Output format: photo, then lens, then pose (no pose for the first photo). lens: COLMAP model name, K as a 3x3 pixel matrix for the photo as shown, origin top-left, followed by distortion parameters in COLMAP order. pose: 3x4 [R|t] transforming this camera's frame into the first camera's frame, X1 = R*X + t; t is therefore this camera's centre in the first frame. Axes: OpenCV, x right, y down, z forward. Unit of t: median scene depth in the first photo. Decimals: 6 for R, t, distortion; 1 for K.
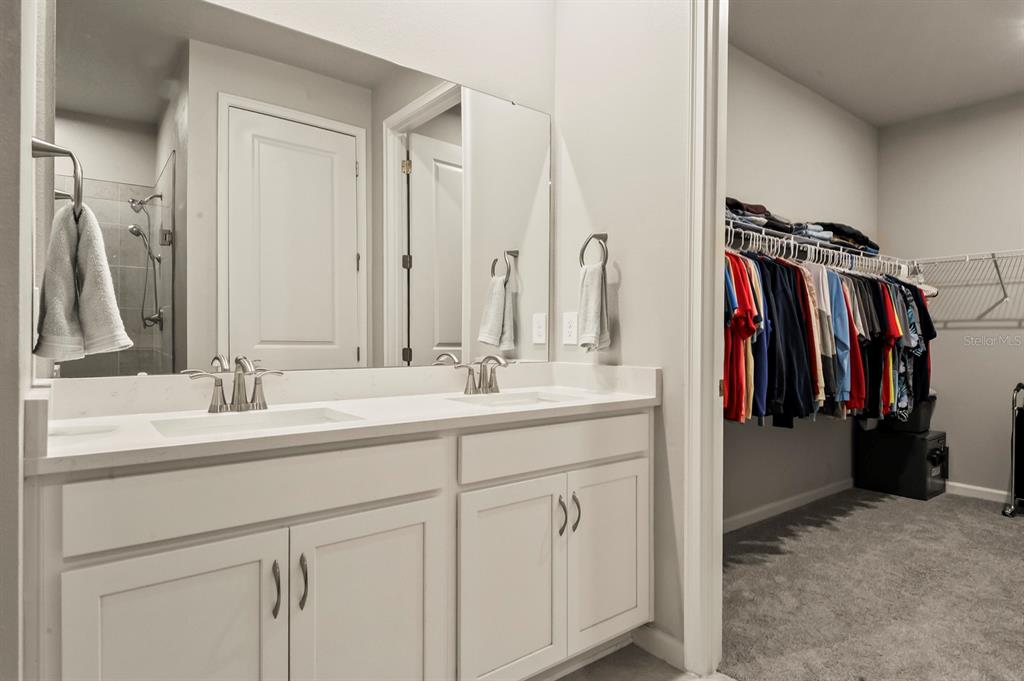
lens RADIAL K [[567.5, 0, 512.0], [0, 567.5, 340.5], [0, 0, 1]] dist [0.003297, 0.000549]
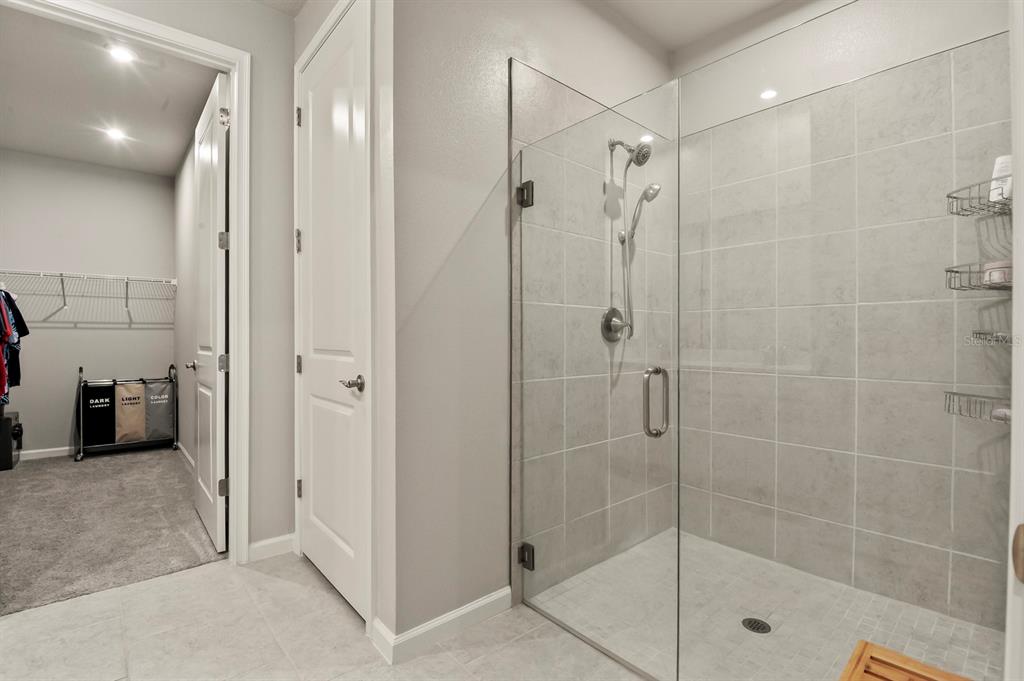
lens RADIAL K [[478.3, 0, 512.0], [0, 478.3, 340.5], [0, 0, 1]] dist [-0.000279, -0.000031]
pose [[-0.060030, -0.006271, 0.998177, -0.373707], [0.001811, 0.999978, 0.006392, 0.002657], [-0.998195, 0.002191, -0.060017, -0.004381]]
